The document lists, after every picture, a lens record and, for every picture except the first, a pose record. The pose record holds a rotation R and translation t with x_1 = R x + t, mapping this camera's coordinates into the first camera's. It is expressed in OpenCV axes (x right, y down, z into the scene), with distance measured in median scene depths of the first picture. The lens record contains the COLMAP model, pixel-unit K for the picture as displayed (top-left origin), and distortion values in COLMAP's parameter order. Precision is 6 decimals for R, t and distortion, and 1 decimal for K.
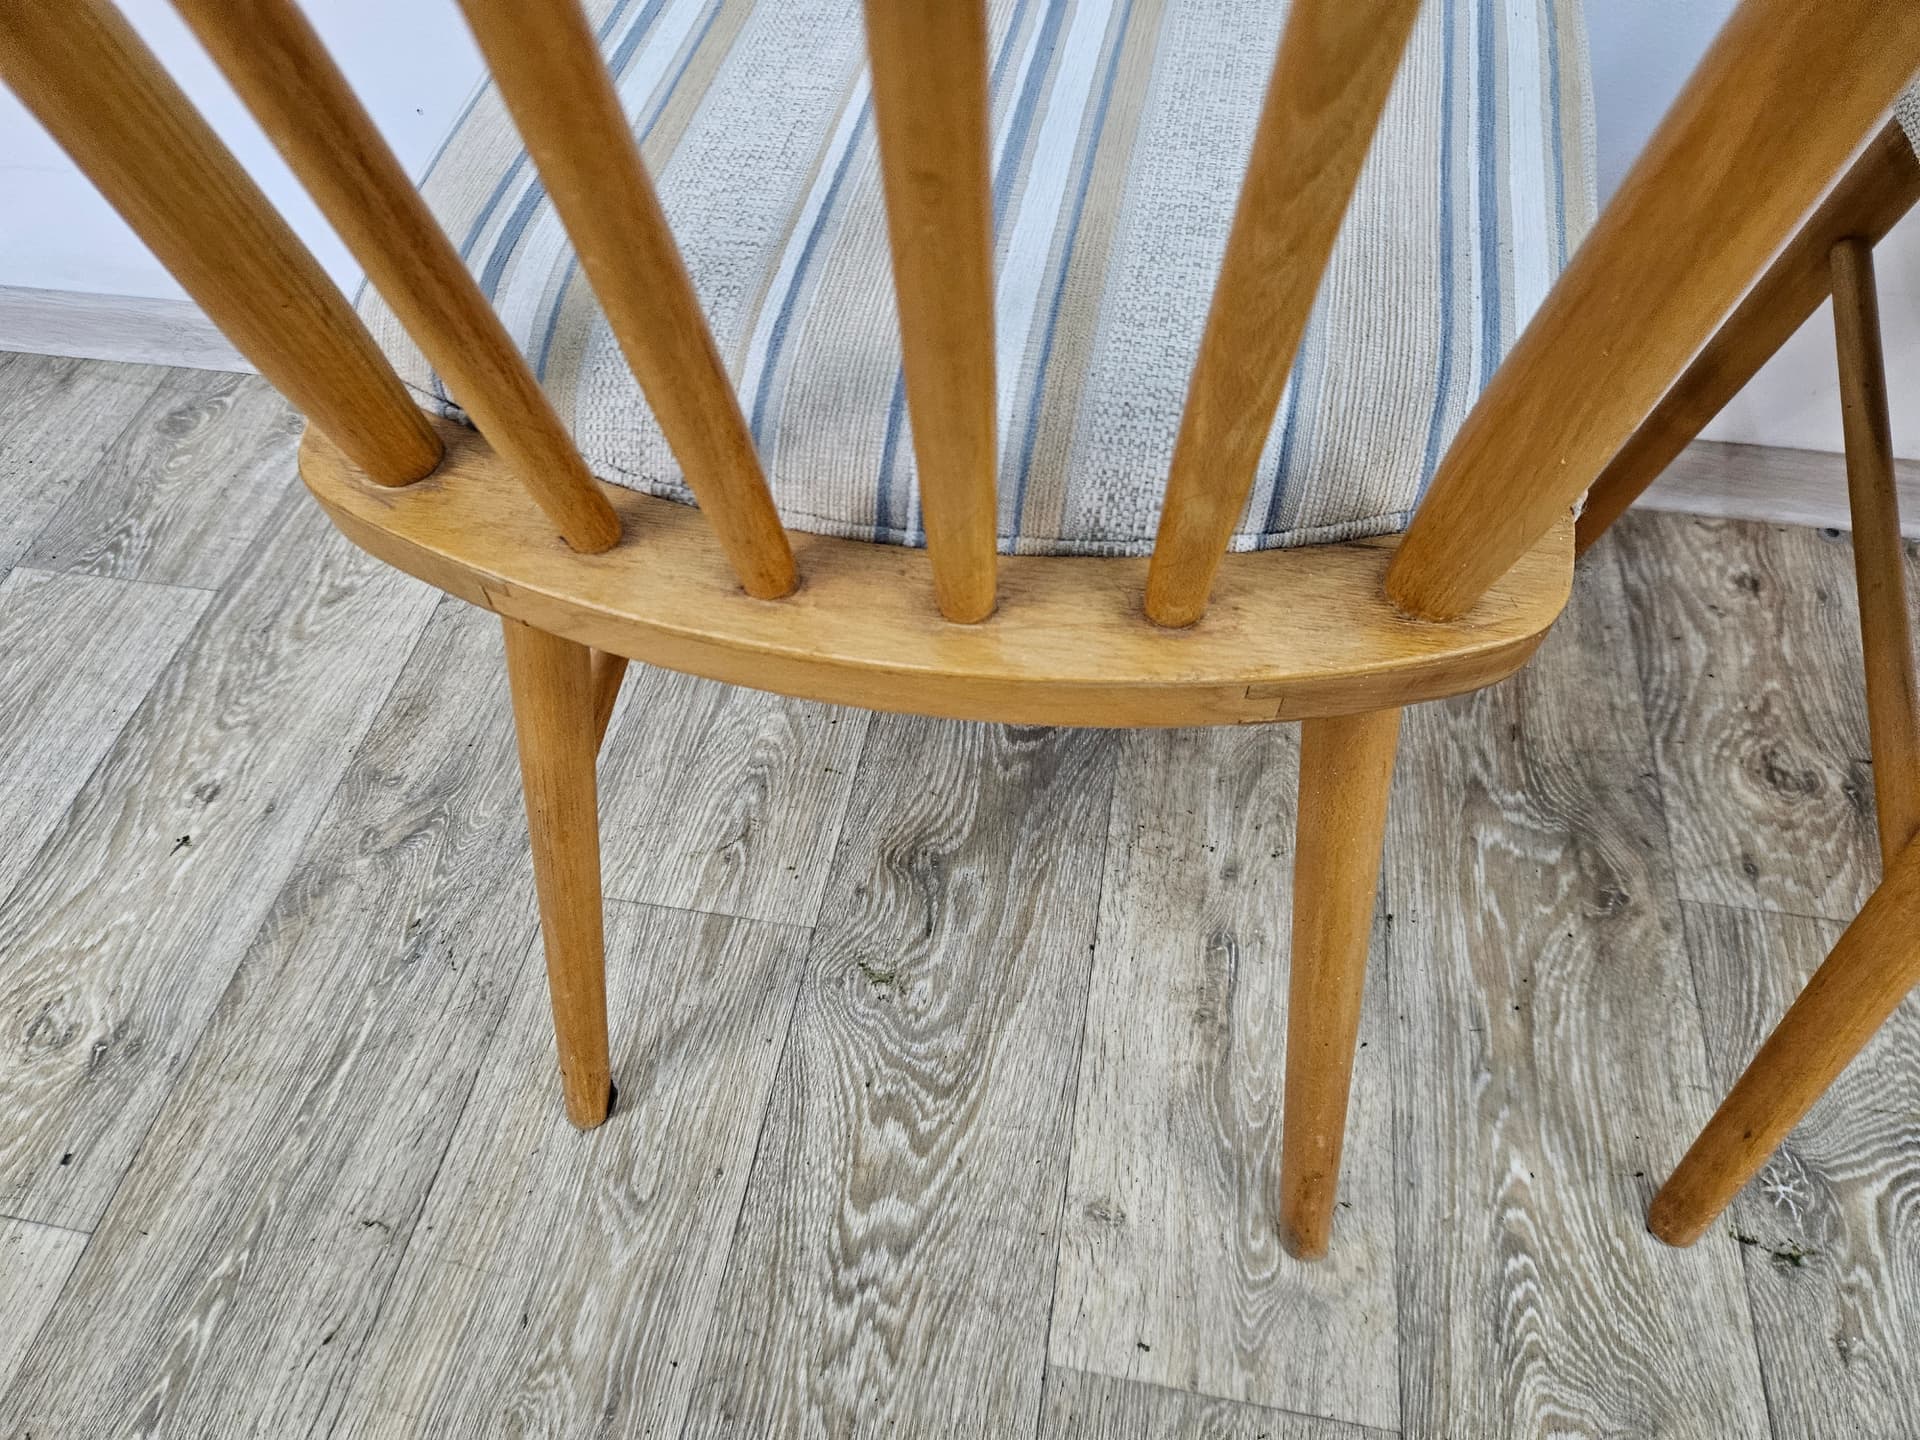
lens RADIAL K [[1308.4, 0, 934.3], [0, 1308.4, 709.1], [0, 0, 1]] dist [0.054738, -0.057107]
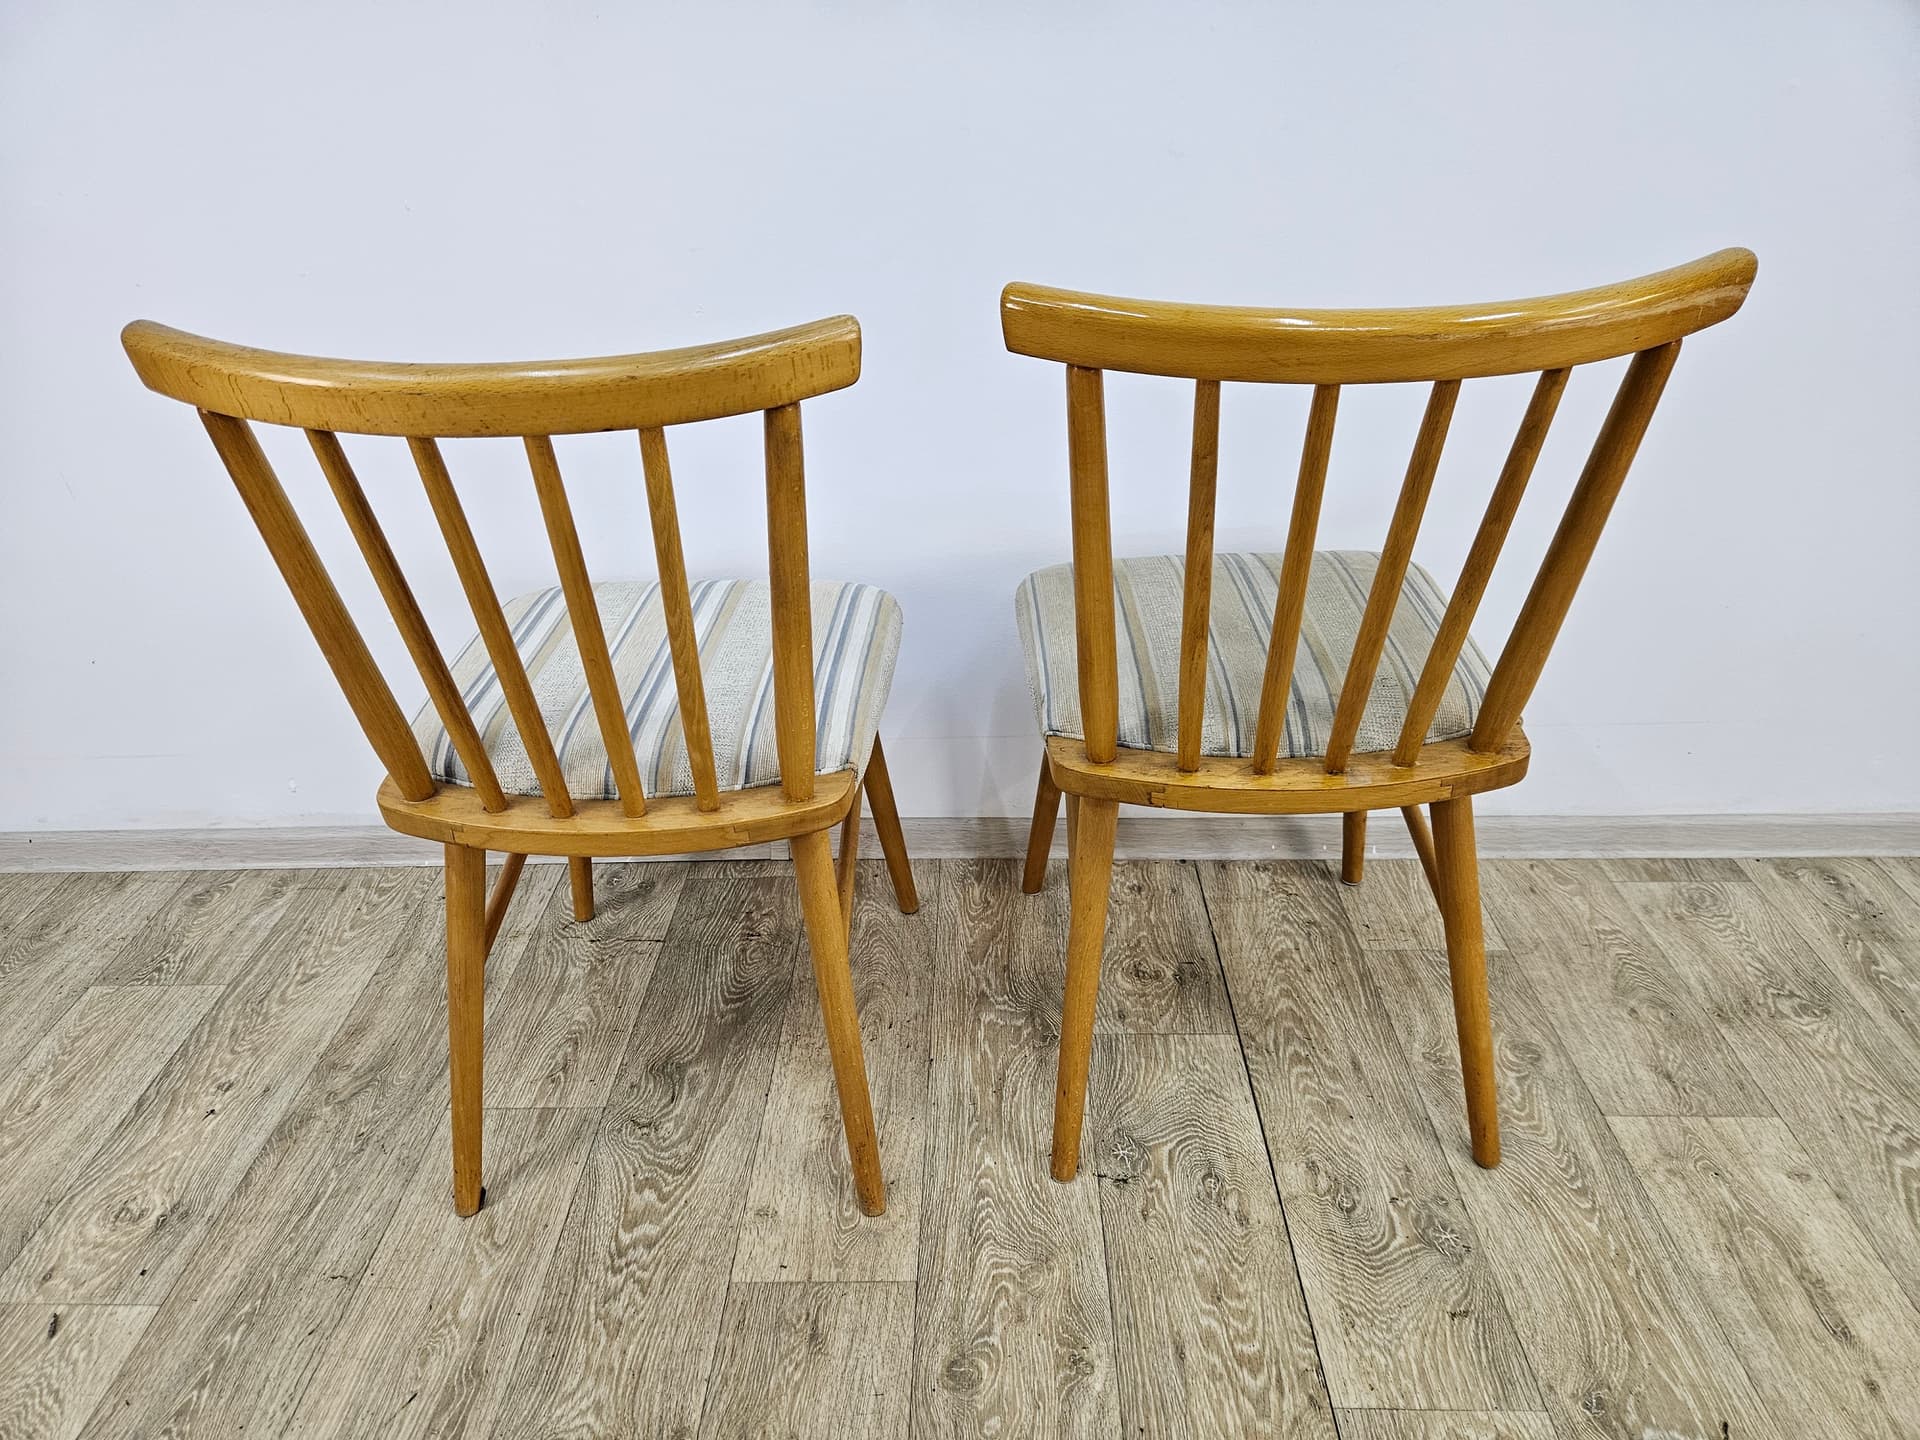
lens RADIAL K [[1308.4, 0, 940.4], [0, 1308.4, 714.4], [0, 0, 1]] dist [0.054738, -0.057107]
pose [[0.989166, -0.069048, 0.129547, 0.170077], [0.117304, 0.902351, -0.414731, 0.516677], [-0.088261, 0.425434, 0.900675, -0.892022]]
